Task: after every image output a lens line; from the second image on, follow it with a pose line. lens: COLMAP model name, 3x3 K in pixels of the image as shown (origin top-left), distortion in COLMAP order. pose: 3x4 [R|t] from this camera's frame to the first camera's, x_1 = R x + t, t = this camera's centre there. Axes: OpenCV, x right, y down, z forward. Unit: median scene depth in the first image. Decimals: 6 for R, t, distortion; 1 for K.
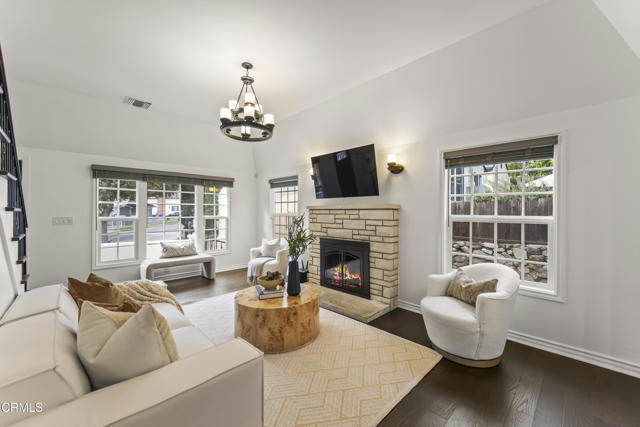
lens RADIAL K [[256.7, 0, 323.4], [0, 256.7, 217.2], [0, 0, 1]] dist [0.009891, -0.003383]
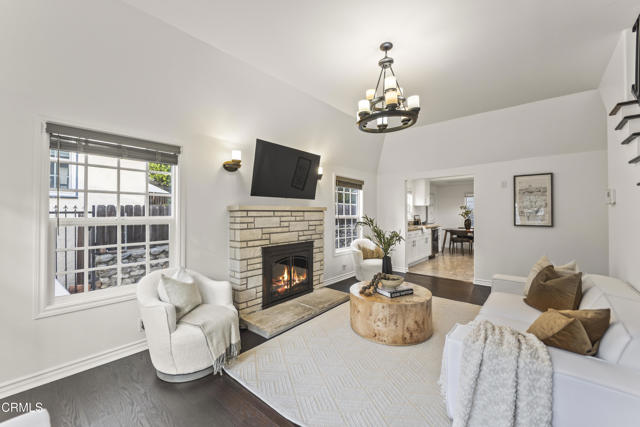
lens RADIAL K [[256.7, 0, 325.3], [0, 256.7, 209.4], [0, 0, 1]] dist [0.009891, -0.003383]
pose [[-0.097397, -0.000868, 0.995245, -0.859227], [0.007990, 0.999967, 0.001654, -0.036631], [-0.995214, 0.008113, -0.097387, 0.959727]]
